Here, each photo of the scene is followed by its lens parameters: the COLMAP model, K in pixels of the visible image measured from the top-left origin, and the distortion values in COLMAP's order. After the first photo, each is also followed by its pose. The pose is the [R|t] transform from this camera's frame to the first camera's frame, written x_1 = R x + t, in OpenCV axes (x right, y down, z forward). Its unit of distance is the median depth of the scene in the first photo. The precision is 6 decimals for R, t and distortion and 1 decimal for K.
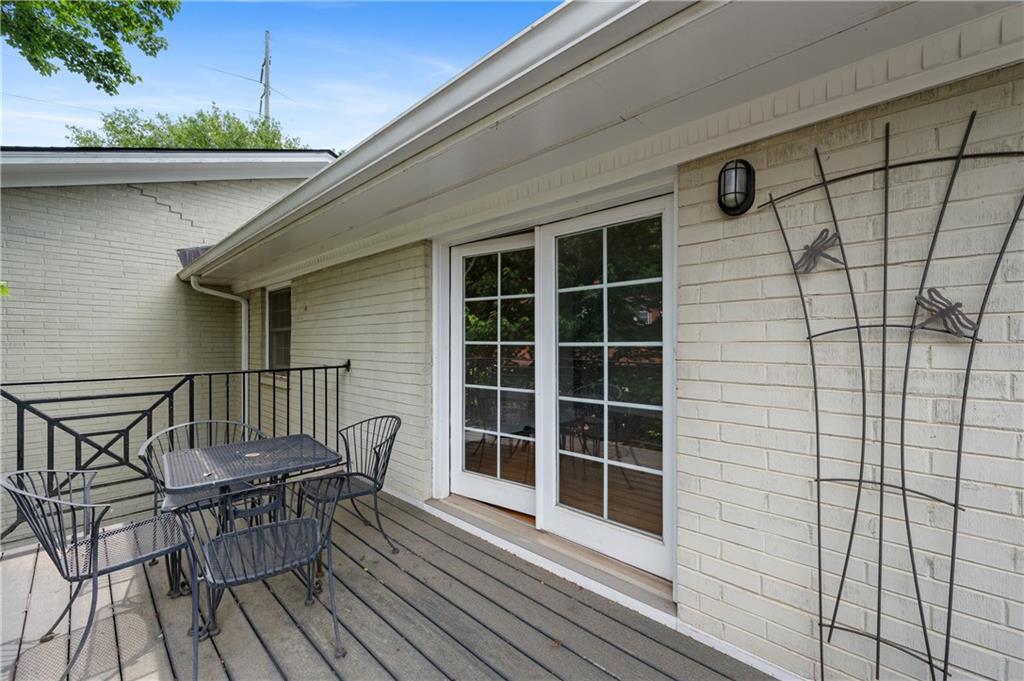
lens RADIAL K [[410.0, 0, 516.8], [0, 410.0, 338.5], [0, 0, 1]] dist [0.002325, 0.000230]
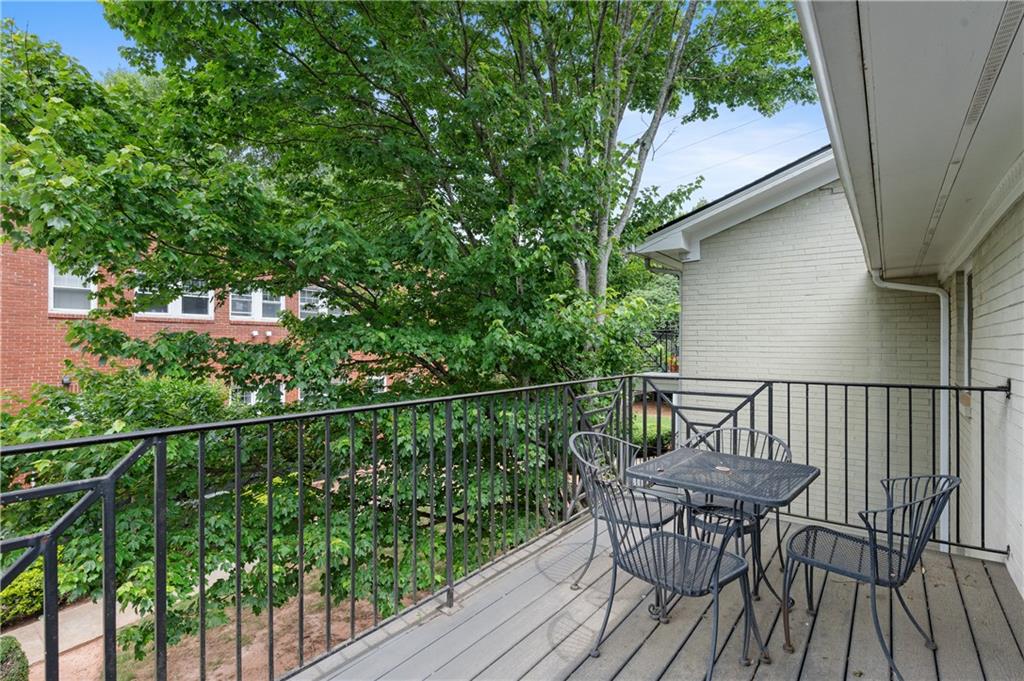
lens RADIAL K [[480.3, 0, 513.2], [0, 480.3, 346.2], [0, 0, 1]] dist [0.004472, 0.000133]
pose [[0.100490, 0.002322, -0.994935, 0.148770], [0.004370, 0.999987, 0.002775, 0.000219], [0.994928, -0.004627, 0.100478, 0.156931]]
